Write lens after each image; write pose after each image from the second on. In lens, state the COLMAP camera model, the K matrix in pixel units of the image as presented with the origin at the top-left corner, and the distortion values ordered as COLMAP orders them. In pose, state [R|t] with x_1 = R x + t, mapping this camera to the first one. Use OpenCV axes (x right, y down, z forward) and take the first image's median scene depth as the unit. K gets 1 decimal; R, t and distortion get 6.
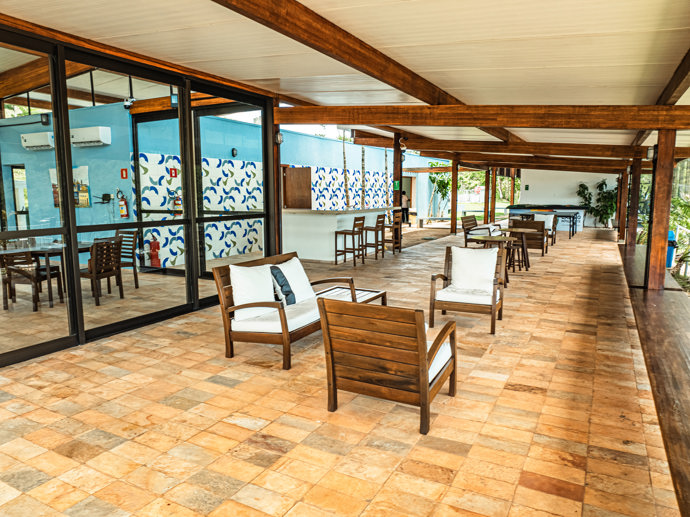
lens RADIAL K [[480.5, 0, 345.0], [0, 480.5, 258.5], [0, 0, 1]] dist [-0.028264, -0.003797]
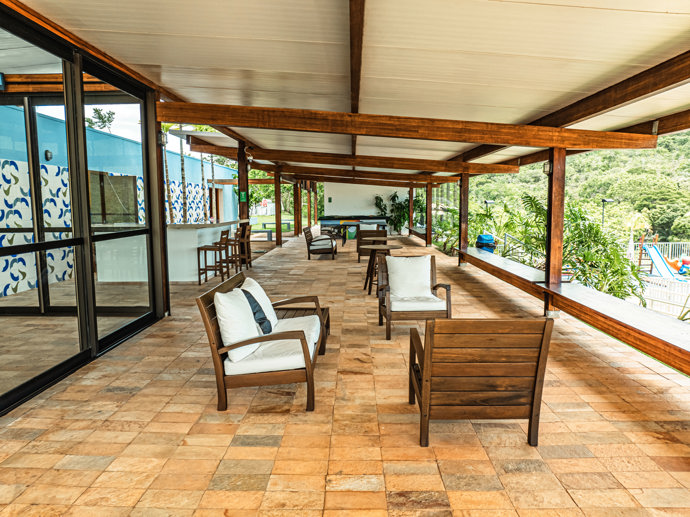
lens RADIAL K [[480.5, 0, 345.0], [0, 480.5, 258.5], [0, 0, 1]] dist [-0.028264, -0.003797]
pose [[0.891899, -0.053611, 0.449045, -0.194377], [0.065785, 0.997767, -0.011540, -0.009081], [-0.447424, 0.039833, 0.893435, 0.096570]]
